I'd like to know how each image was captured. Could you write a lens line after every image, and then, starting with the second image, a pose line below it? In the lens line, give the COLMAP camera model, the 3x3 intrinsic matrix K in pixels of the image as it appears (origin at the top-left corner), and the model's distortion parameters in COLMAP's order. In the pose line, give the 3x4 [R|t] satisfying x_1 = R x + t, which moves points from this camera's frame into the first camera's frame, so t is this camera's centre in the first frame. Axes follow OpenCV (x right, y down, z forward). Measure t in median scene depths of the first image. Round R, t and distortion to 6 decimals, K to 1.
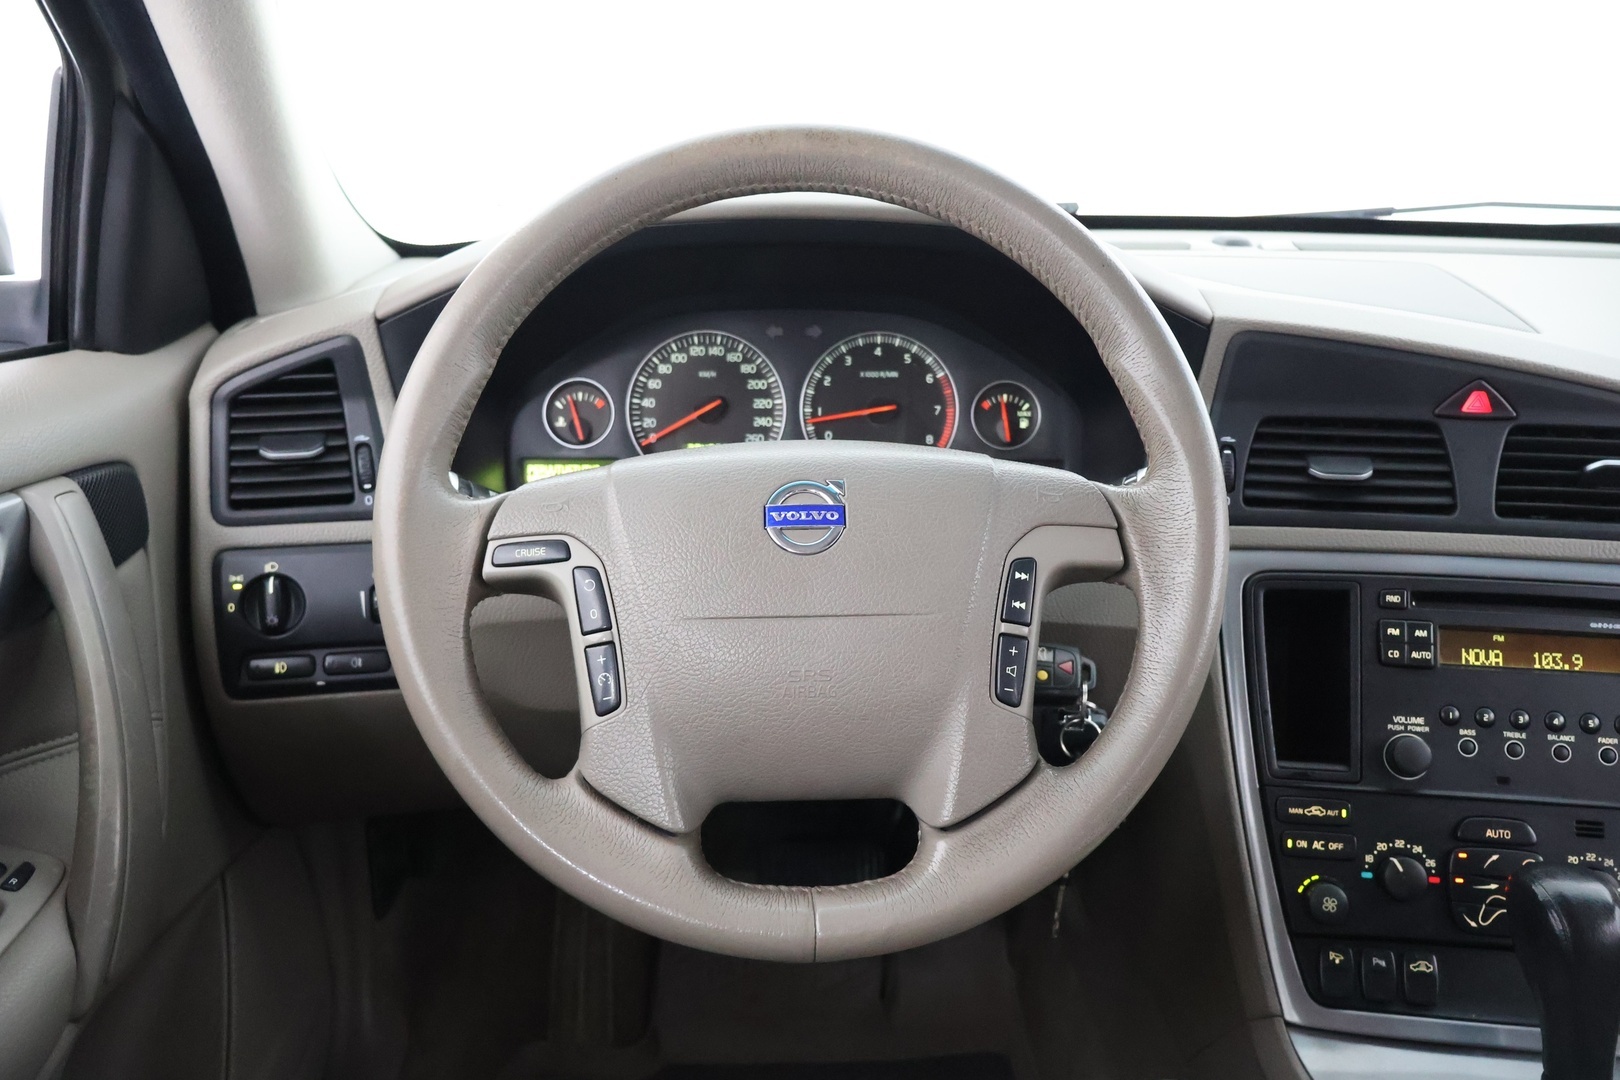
lens RADIAL K [[1362.6, 0, 810.0], [0, 1362.6, 540.0], [0, 0, 1]] dist [-0.004660, 0.005880]
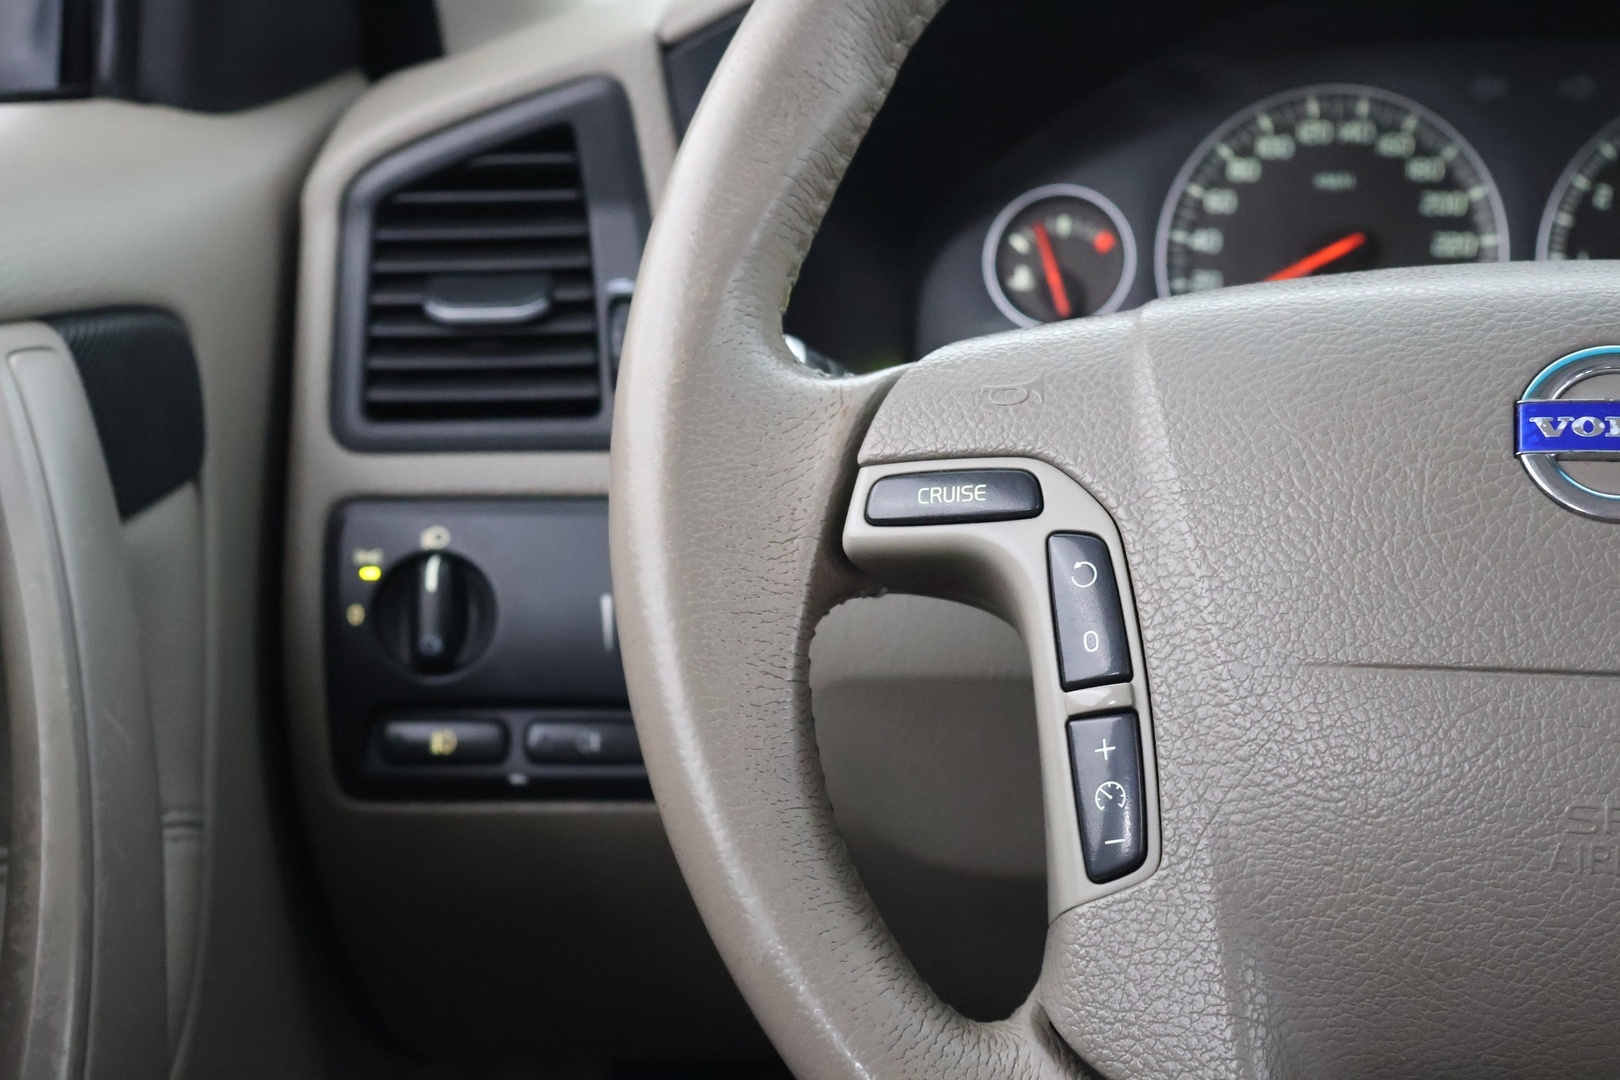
lens RADIAL K [[2386.3, 0, 810.0], [0, 2386.3, 540.0], [0, 0, 1]] dist [-0.006291, 0.084935]
pose [[0.965690, 0.039468, -0.256683, -0.041127], [-0.046024, 0.998748, -0.019580, 0.031789], [0.255589, 0.030722, 0.966297, 0.196980]]
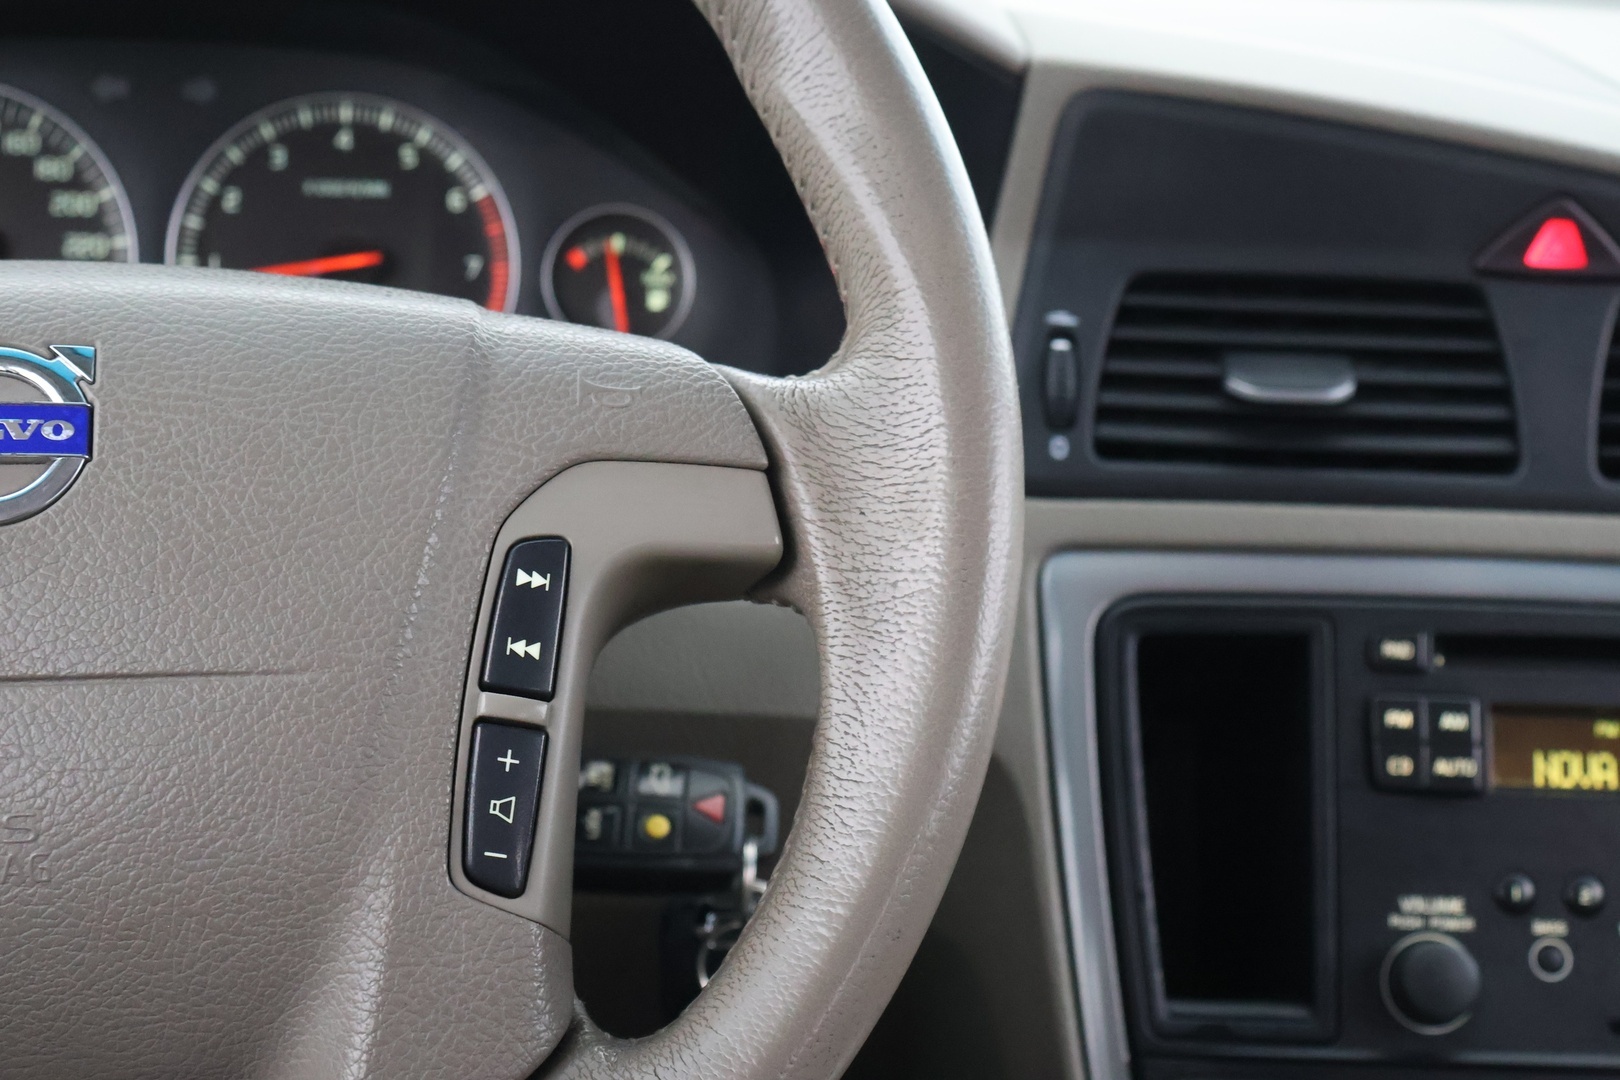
lens RADIAL K [[2386.3, 0, 810.0], [0, 2386.3, 540.0], [0, 0, 1]] dist [-0.006291, 0.084935]
pose [[0.988249, -0.001373, 0.152847, 0.100440], [0.005944, 0.999548, -0.029456, 0.028562], [-0.152737, 0.030018, 0.987811, 0.211873]]
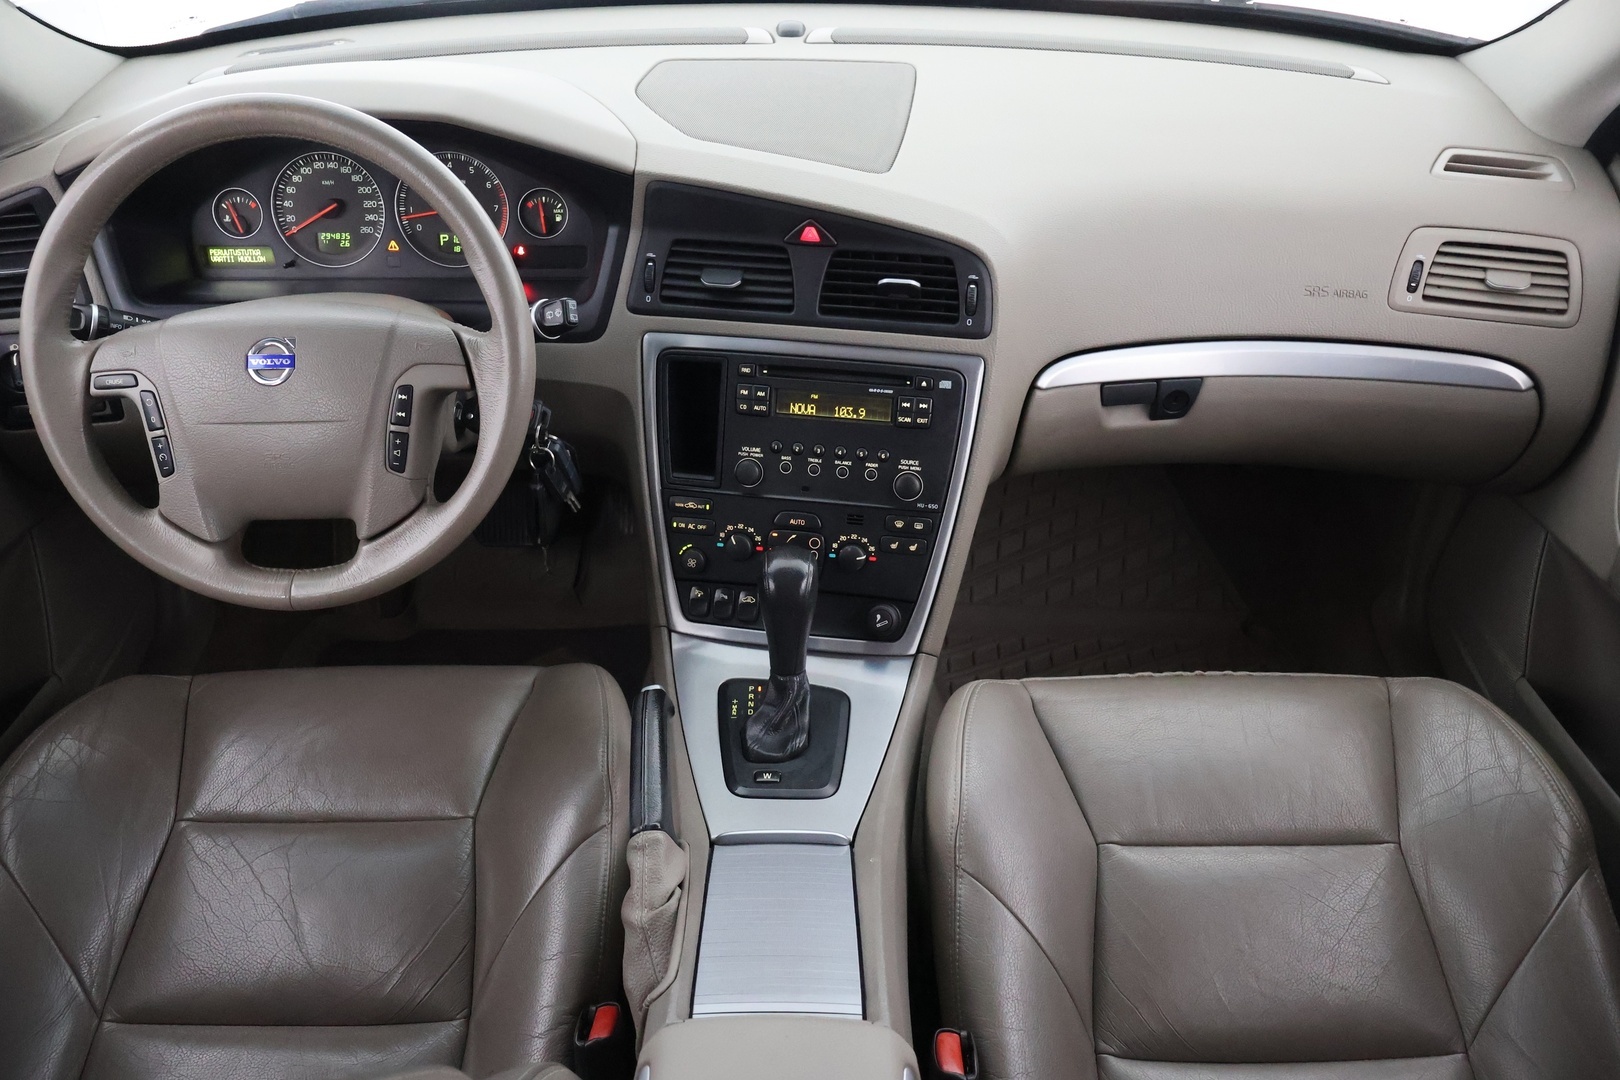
lens RADIAL K [[1362.6, 0, 810.0], [0, 1362.6, 540.0], [0, 0, 1]] dist [-0.004660, 0.005880]
pose [[0.999354, 0.009573, -0.034634, 0.565366], [0.002396, 0.943955, 0.330065, -0.283995], [0.035852, -0.329935, 0.943323, -0.497296]]
